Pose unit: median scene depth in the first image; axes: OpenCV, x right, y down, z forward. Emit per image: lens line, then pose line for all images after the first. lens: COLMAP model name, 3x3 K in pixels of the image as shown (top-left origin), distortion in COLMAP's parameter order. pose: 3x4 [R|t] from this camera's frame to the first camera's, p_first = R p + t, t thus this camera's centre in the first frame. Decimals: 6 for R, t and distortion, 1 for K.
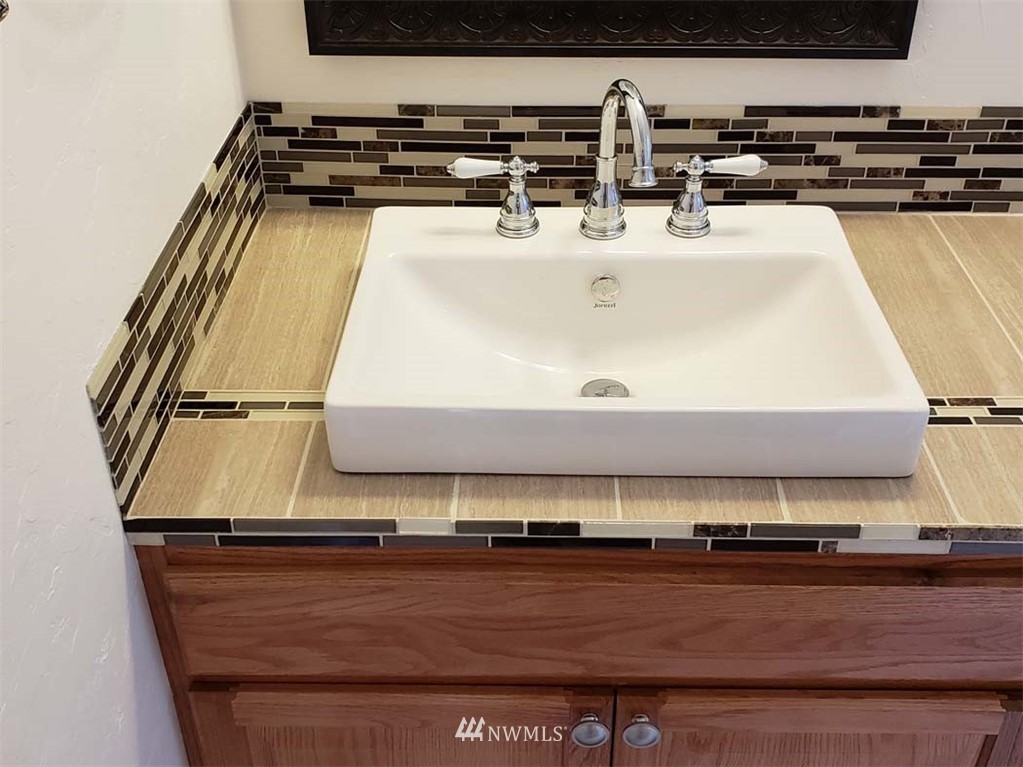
lens RADIAL K [[1119.8, 0, 511.5], [0, 1119.8, 383.5], [0, 0, 1]] dist [0.117971, -0.291651]
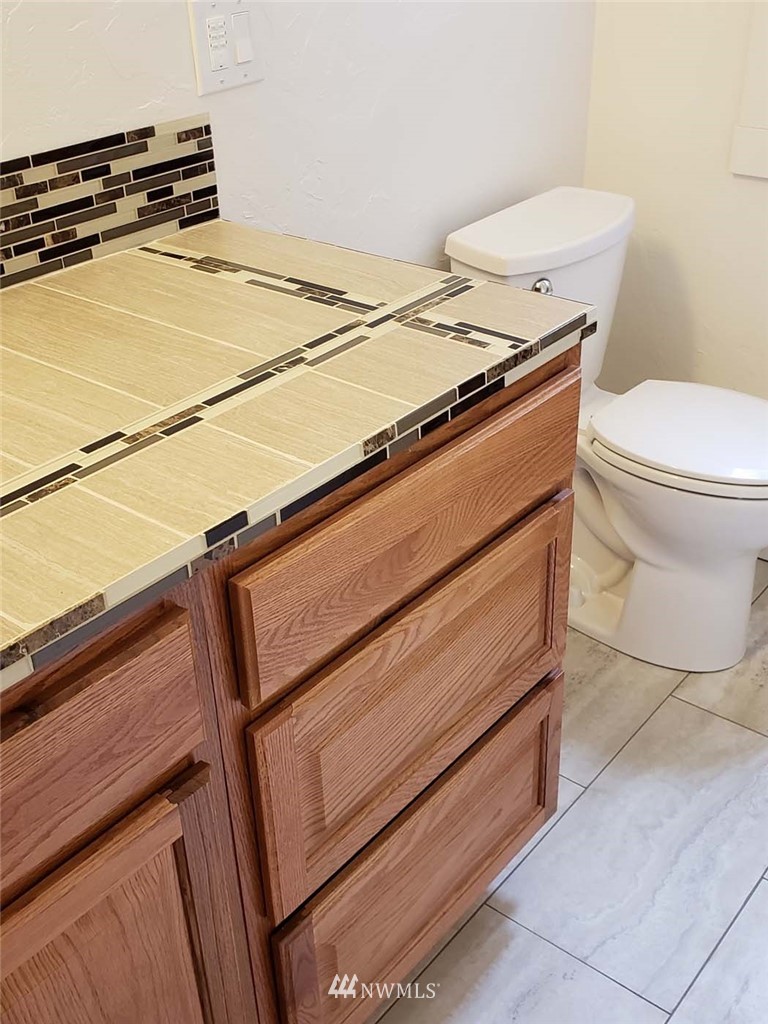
lens RADIAL K [[1120.9, 0, 384.0], [0, 1120.9, 512.0], [0, 0, 1]] dist [0.117971, -0.291651]
pose [[0.613430, -0.412401, 0.673520, 0.043875], [0.464197, 0.878239, 0.114969, 0.066260], [-0.638924, 0.242120, 0.730174, 0.213067]]
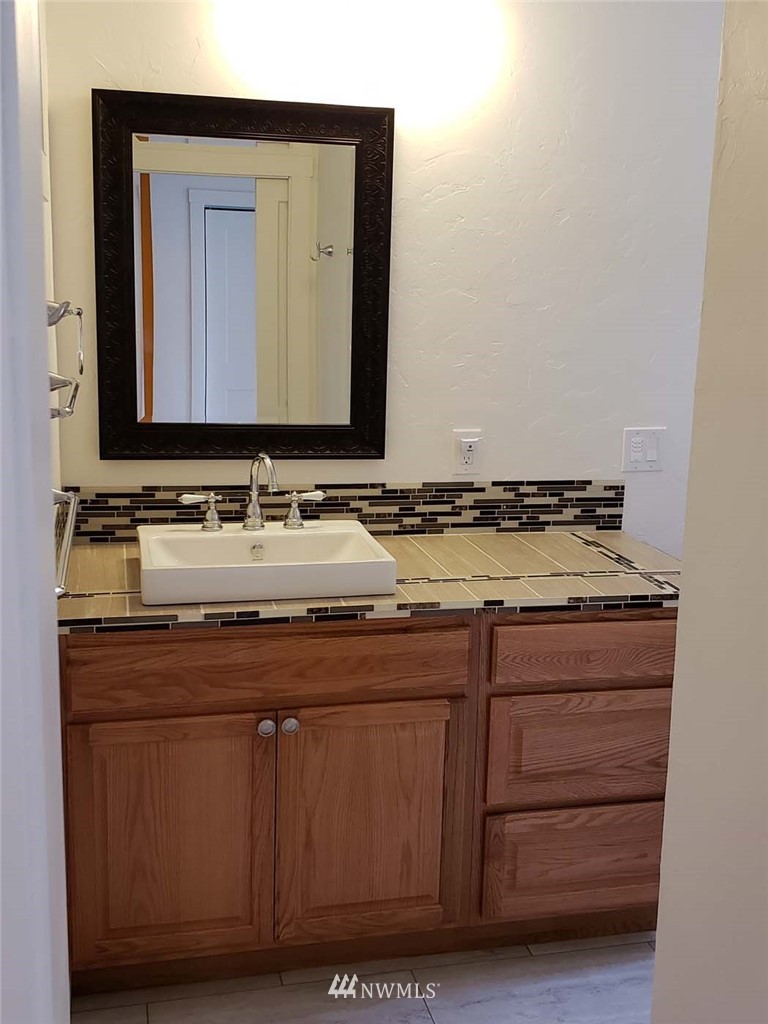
lens RADIAL K [[1120.9, 0, 384.0], [0, 1120.9, 512.0], [0, 0, 1]] dist [0.117971, -0.291651]
pose [[0.967957, -0.015566, 0.250633, -0.238109], [0.109459, 0.924422, -0.365326, 0.721948], [-0.226004, 0.381054, 0.896504, -1.090719]]
